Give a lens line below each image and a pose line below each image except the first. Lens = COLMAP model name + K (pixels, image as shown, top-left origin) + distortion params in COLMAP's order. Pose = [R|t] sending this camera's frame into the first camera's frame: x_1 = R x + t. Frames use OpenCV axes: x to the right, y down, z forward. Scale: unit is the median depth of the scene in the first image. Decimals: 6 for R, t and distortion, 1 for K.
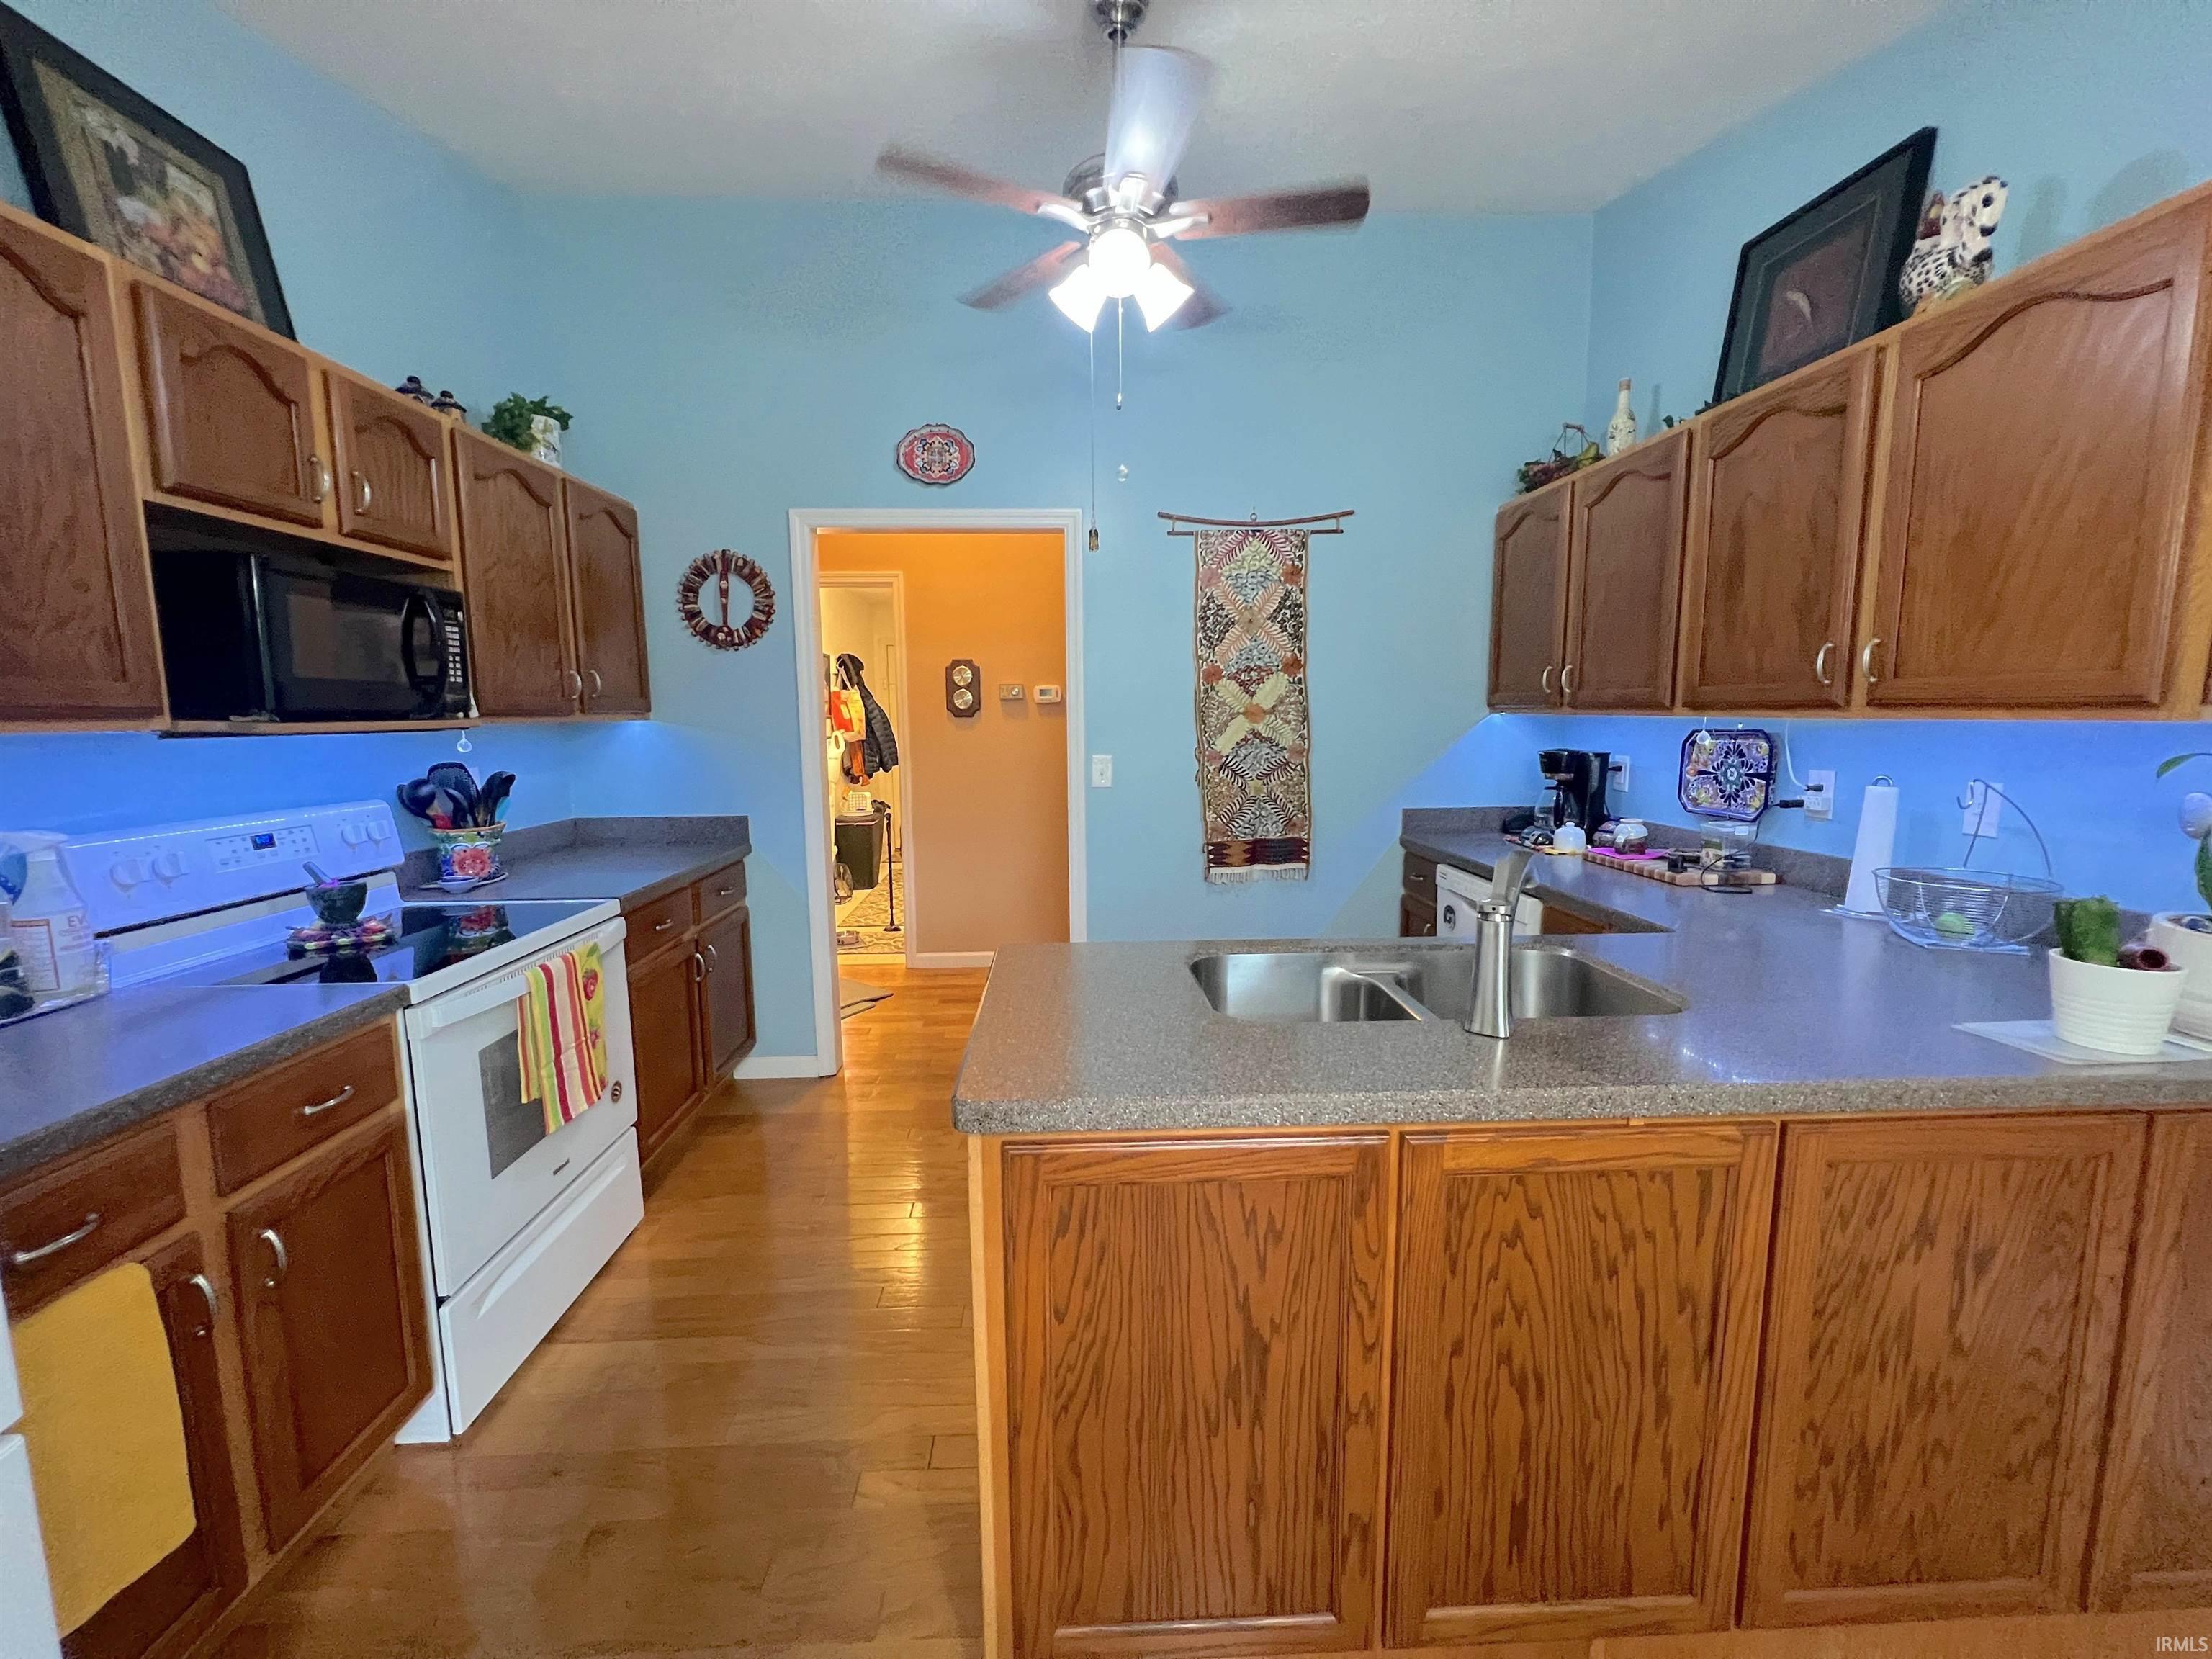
lens RADIAL K [[883.8, 0, 1103.3], [0, 883.8, 830.5], [0, 0, 1]] dist [-0.000901, 0.000029]
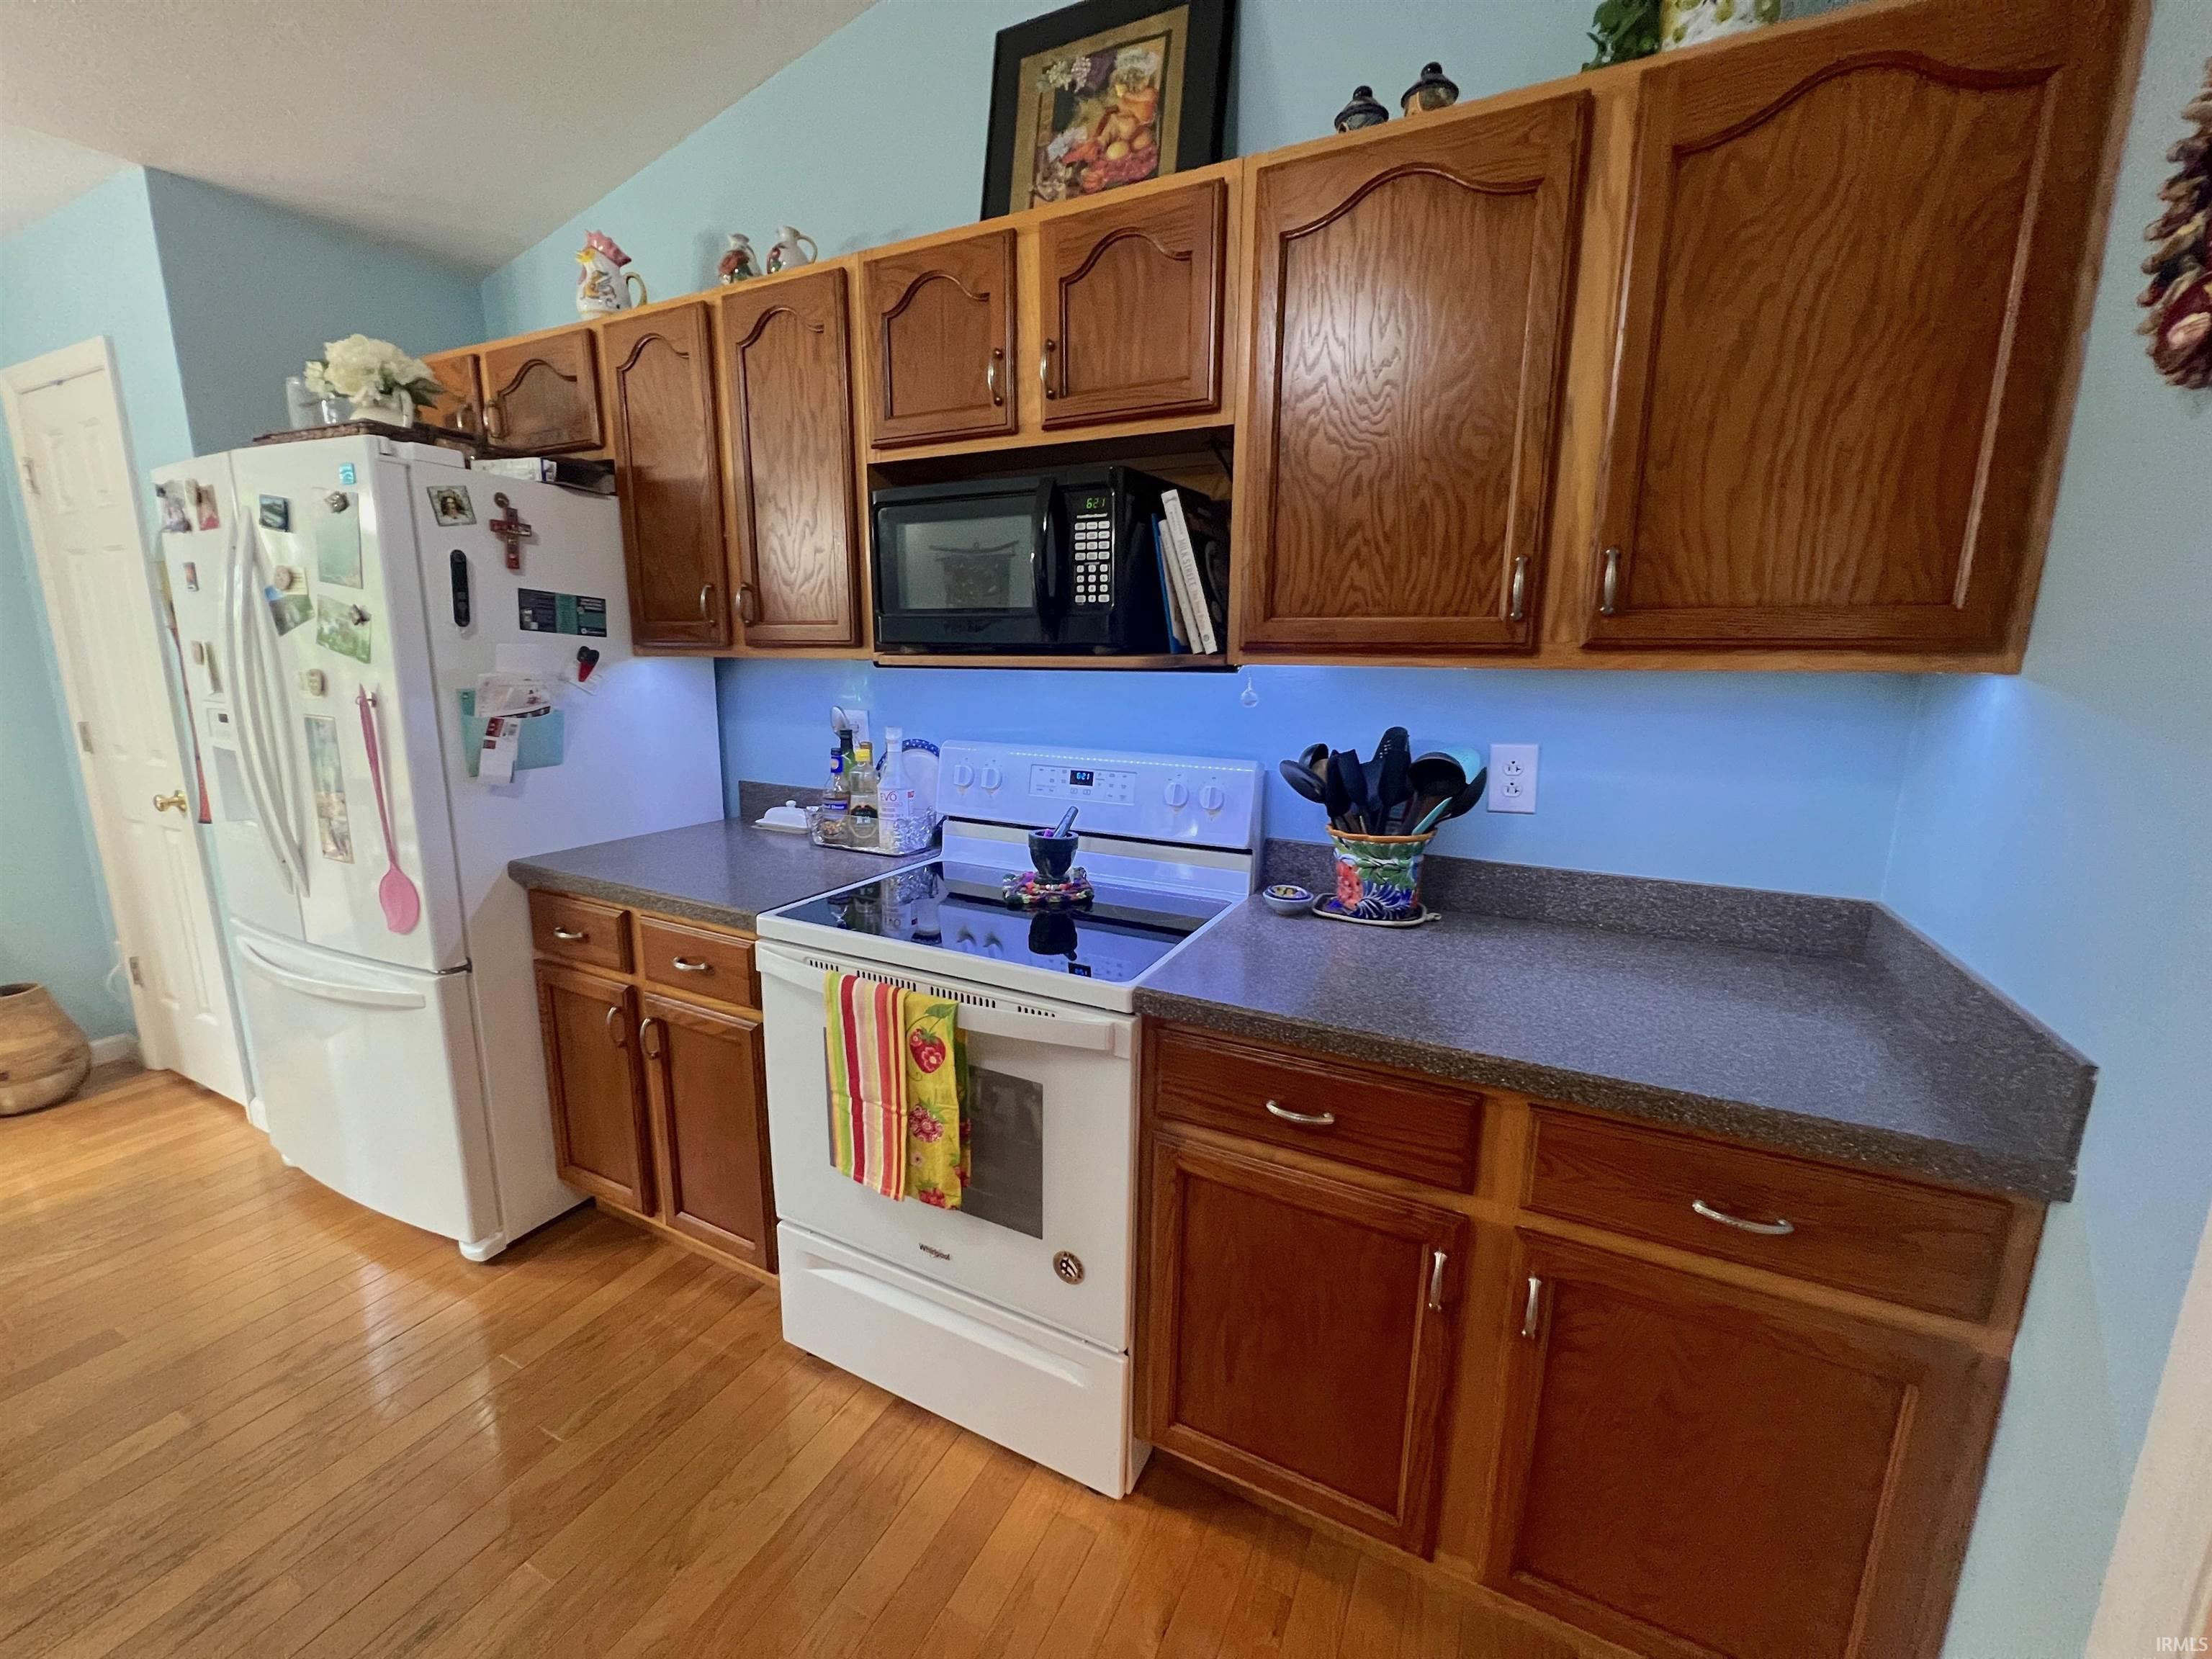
lens RADIAL K [[883.8, 0, 1101.3], [0, 883.8, 827.0], [0, 0, 1]] dist [-0.000901, 0.000029]
pose [[-0.485305, 0.172409, -0.857178, -0.098000], [-0.116561, 0.958858, 0.258853, -0.185467], [0.866540, 0.225536, -0.445243, 1.409626]]
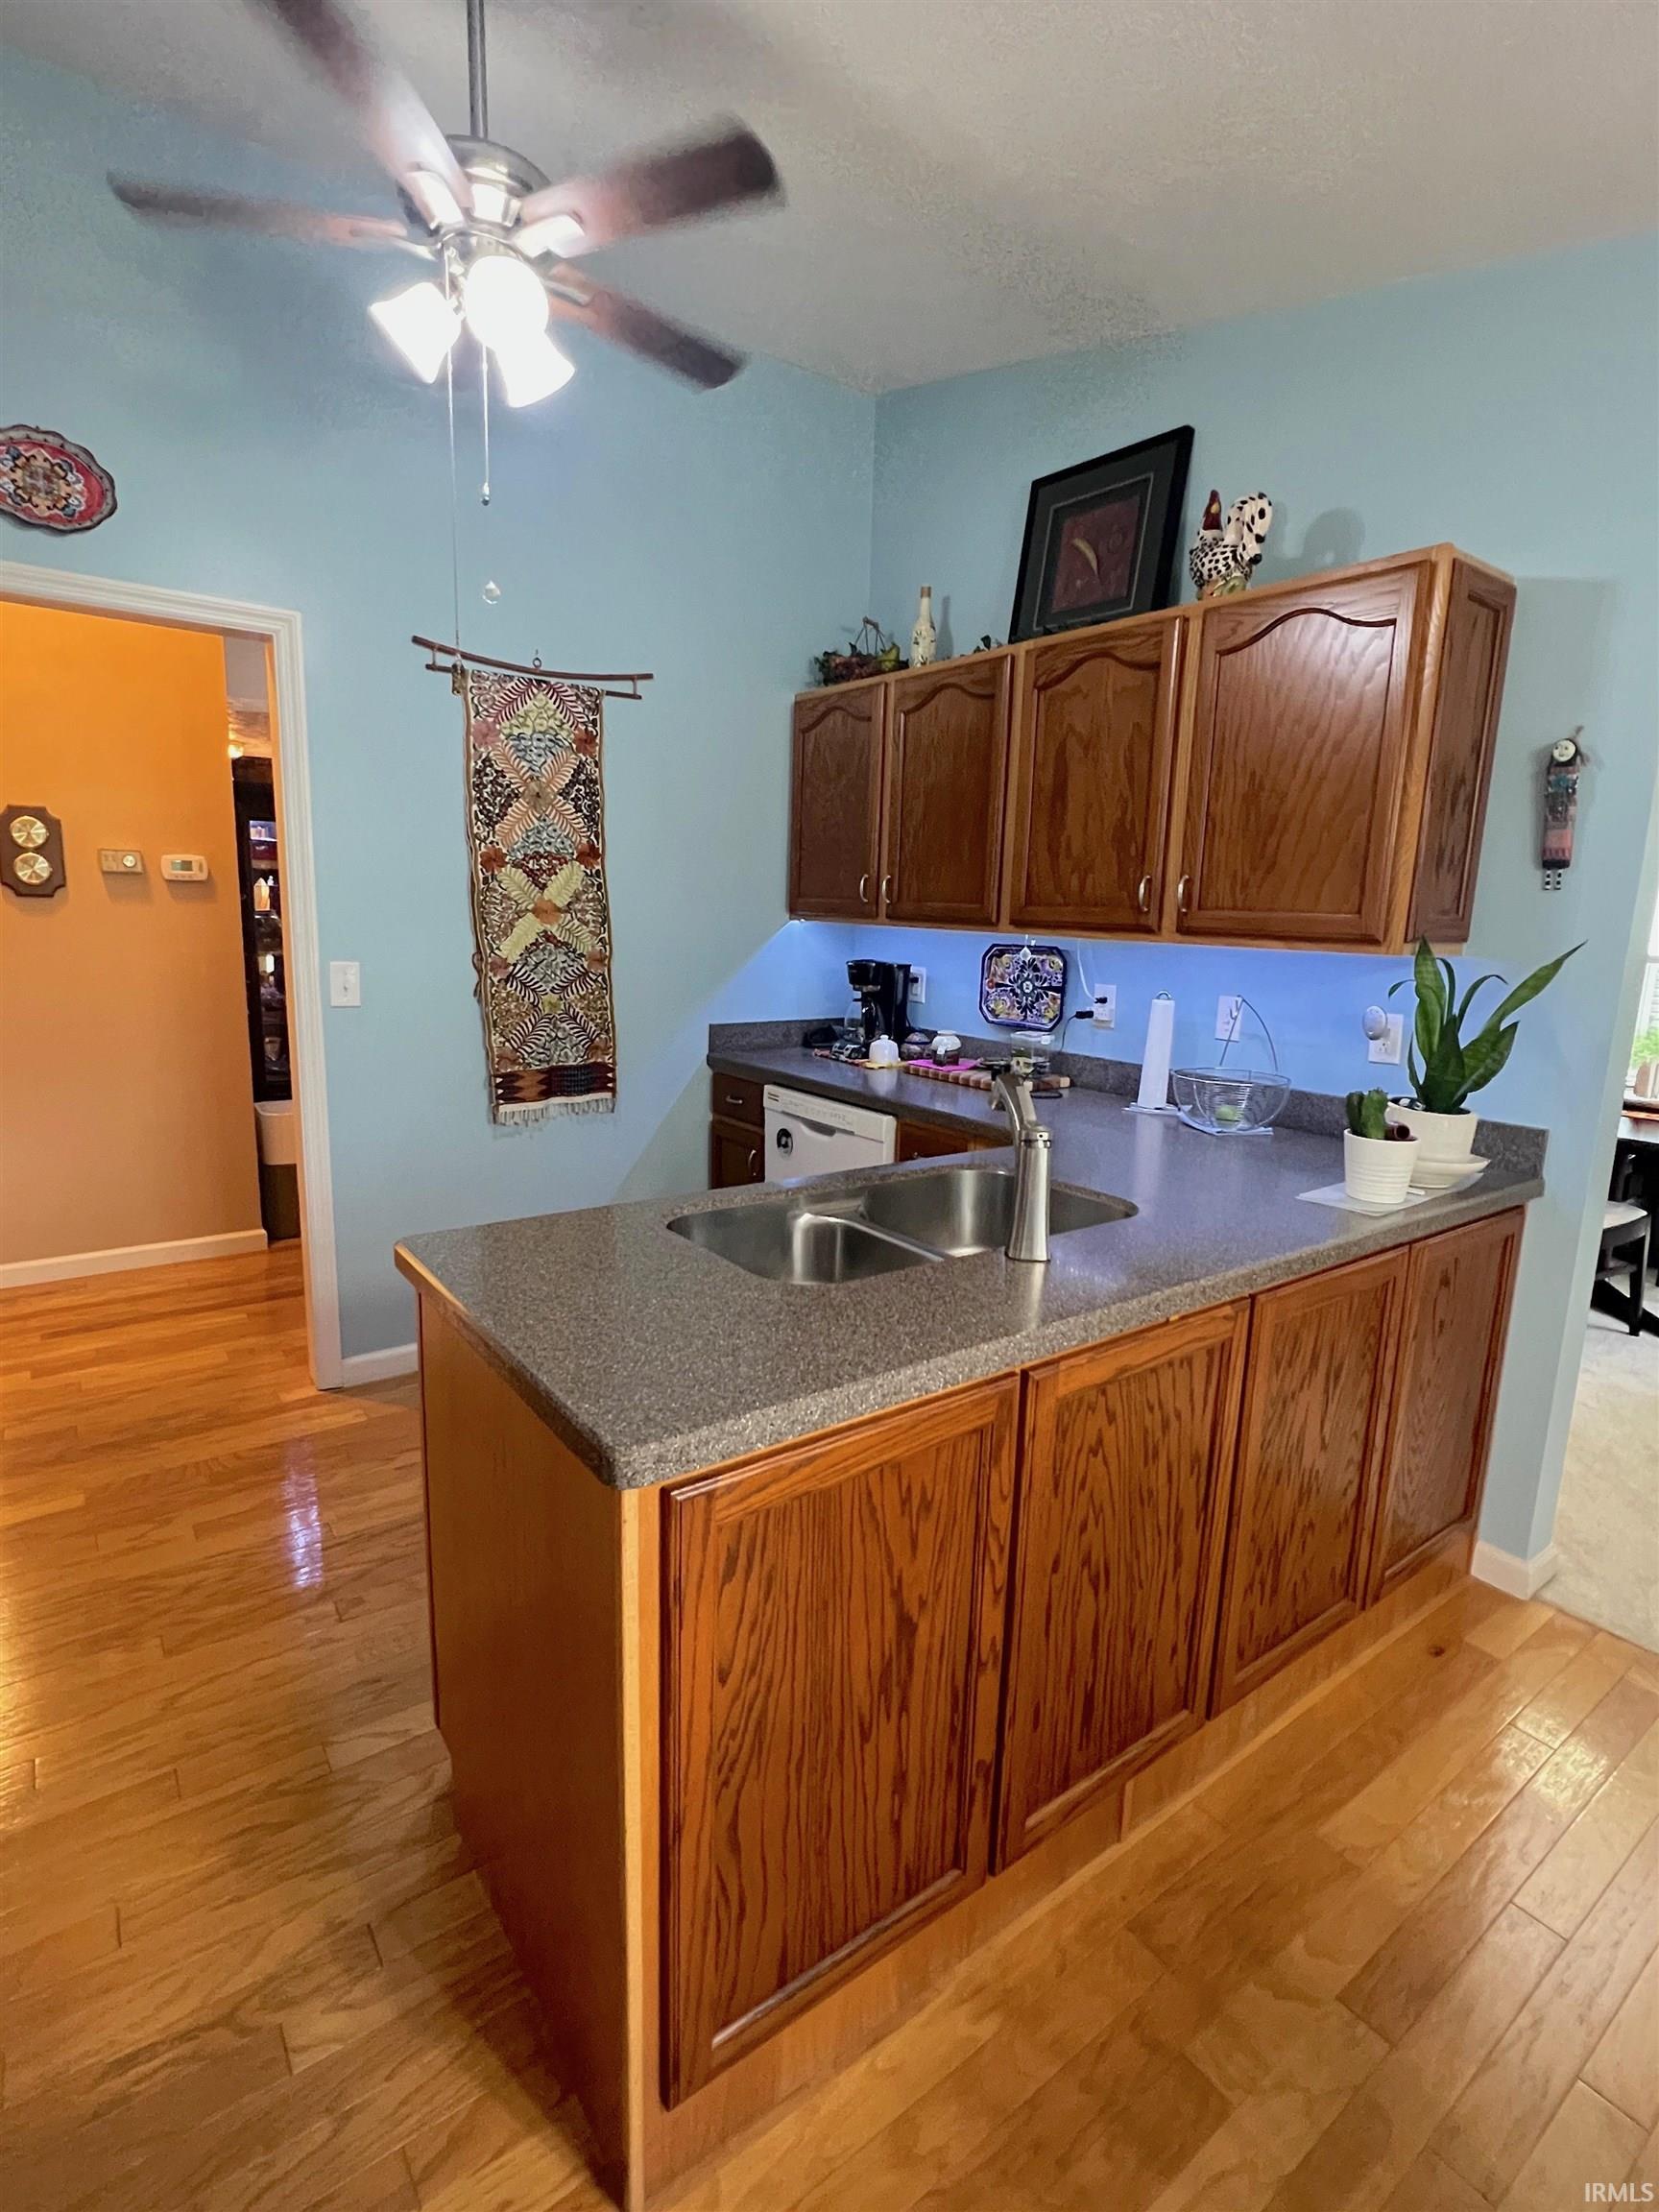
lens RADIAL K [[1051.6, 0, 823.3], [0, 1051.6, 1102.7], [0, 0, 1]] dist [0.000307, -0.000268]
pose [[0.830536, -0.067952, 0.552804, -0.267397], [0.035355, 0.996960, 0.069430, -0.026277], [-0.555842, -0.038120, 0.830414, 0.088129]]
